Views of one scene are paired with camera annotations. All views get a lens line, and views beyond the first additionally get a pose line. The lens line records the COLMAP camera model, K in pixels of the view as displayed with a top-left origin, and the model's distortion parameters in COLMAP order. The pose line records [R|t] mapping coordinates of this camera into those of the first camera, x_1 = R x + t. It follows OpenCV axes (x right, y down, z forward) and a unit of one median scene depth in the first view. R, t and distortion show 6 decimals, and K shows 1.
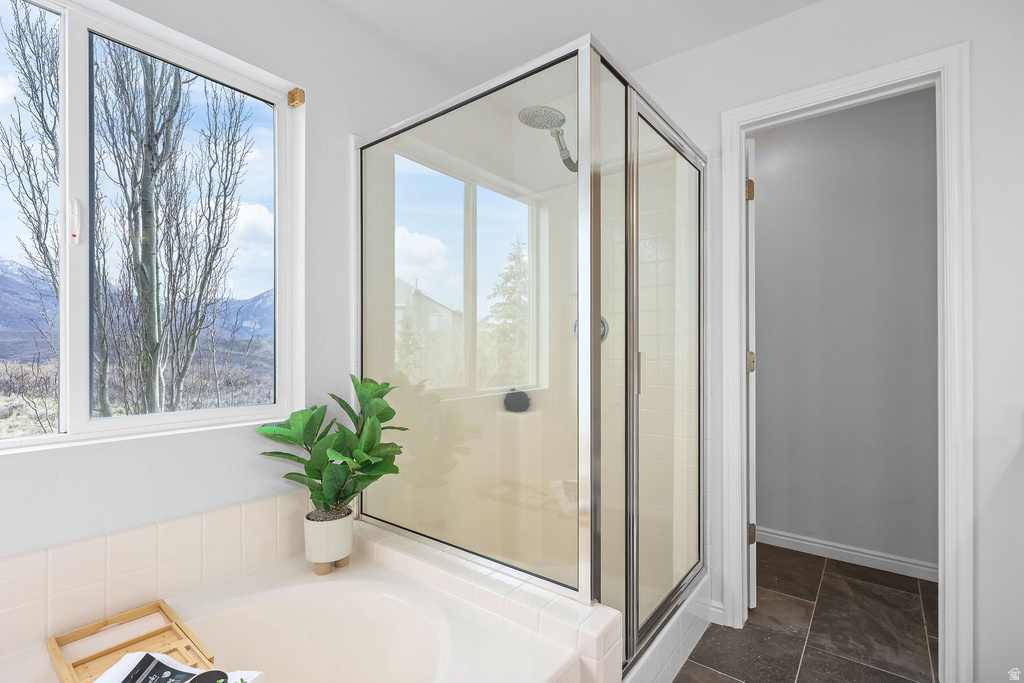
lens RADIAL K [[472.2, 0, 507.9], [0, 472.2, 348.4], [0, 0, 1]] dist [0.004276, -0.000904]
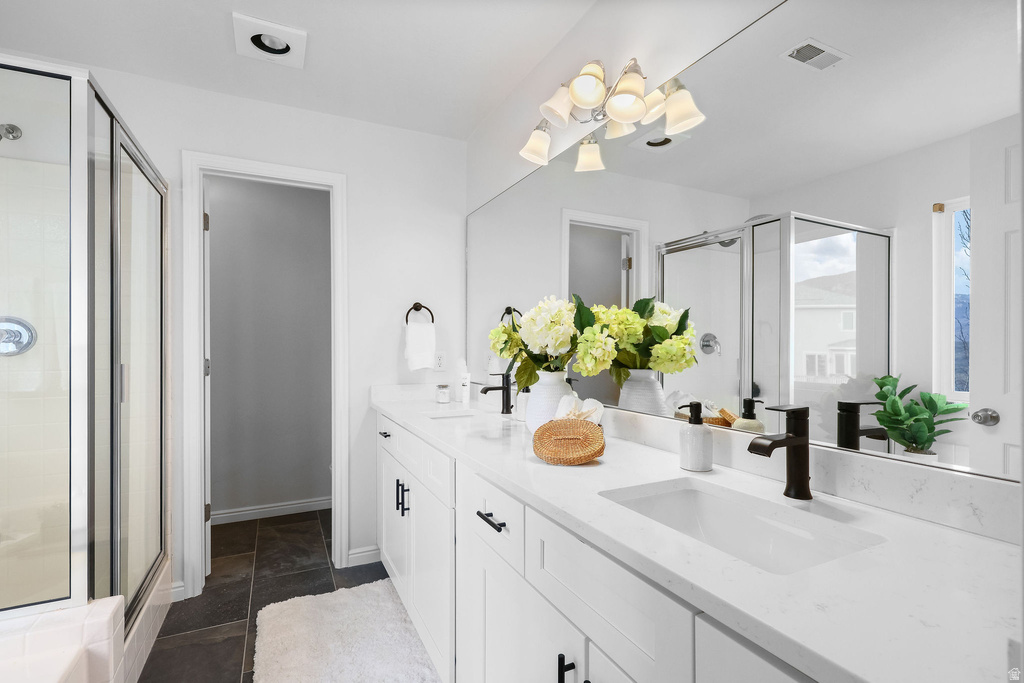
lens RADIAL K [[472.2, 0, 507.9], [0, 472.2, 348.4], [0, 0, 1]] dist [0.004276, -0.000904]
pose [[0.433582, -0.001809, 0.901112, -0.234663], [0.000315, 0.999998, 0.001856, -0.022223], [-0.901114, -0.000521, 0.433582, -0.199186]]
